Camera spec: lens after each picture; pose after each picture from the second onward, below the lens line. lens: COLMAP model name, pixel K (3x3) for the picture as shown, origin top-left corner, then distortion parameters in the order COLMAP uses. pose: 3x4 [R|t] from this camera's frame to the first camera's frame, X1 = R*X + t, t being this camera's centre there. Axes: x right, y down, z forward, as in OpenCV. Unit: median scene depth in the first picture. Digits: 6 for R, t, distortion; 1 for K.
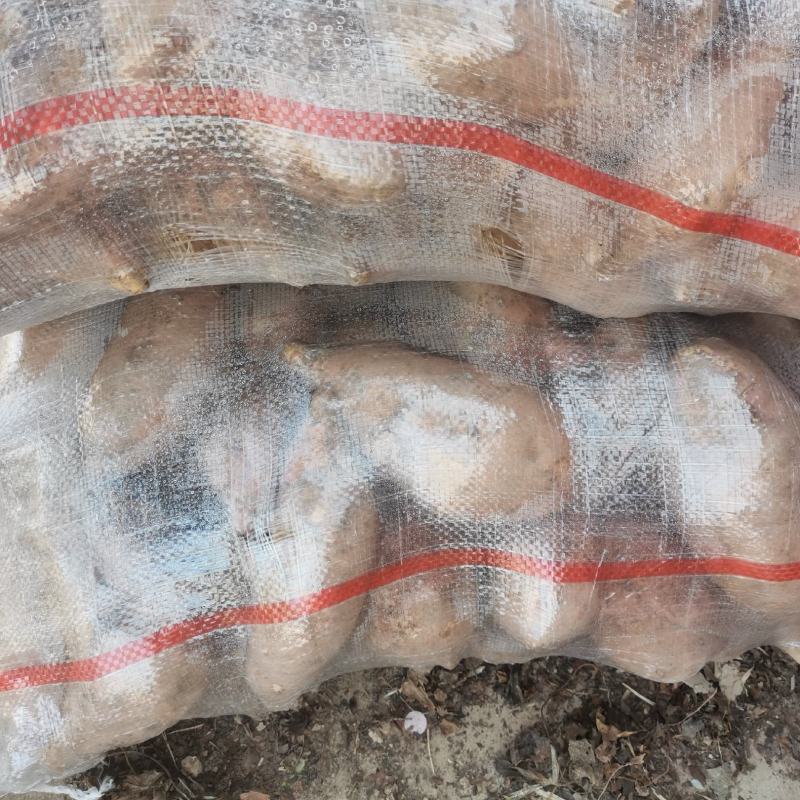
lens RADIAL K [[842.9, 0, 404.1], [0, 842.9, 400.5], [0, 0, 1]] dist [0.008535, 0.000000]
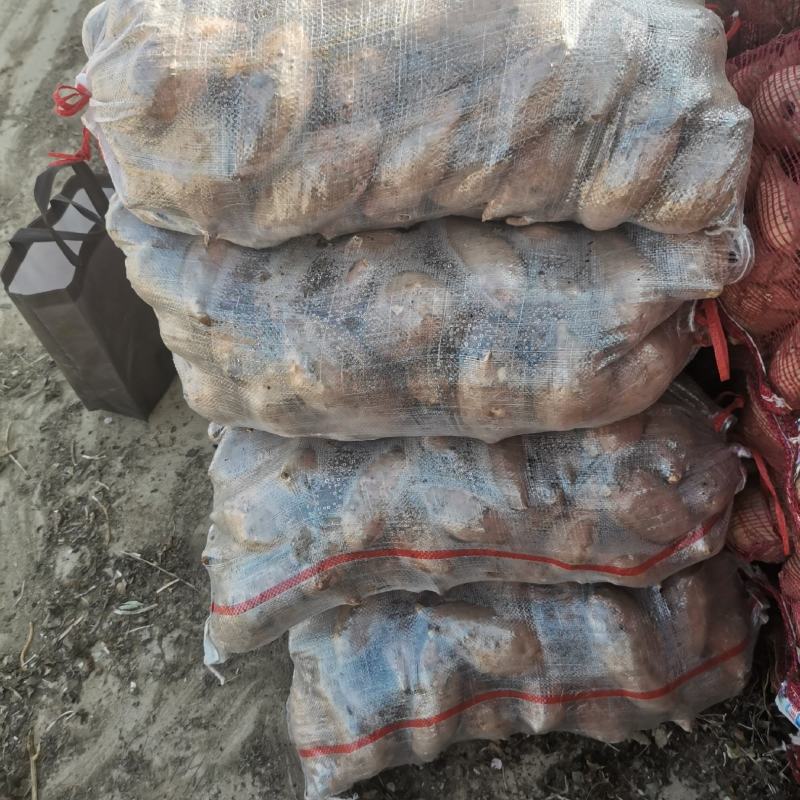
lens RADIAL K [[842.9, 0, 396.6], [0, 842.9, 398.2], [0, 0, 1]] dist [0.008535, 0.000000]
pose [[0.980695, -0.096282, -0.170198, 0.213120], [0.093740, 0.995333, -0.022927, -0.482239], [0.171611, 0.006530, 0.985143, -1.075447]]
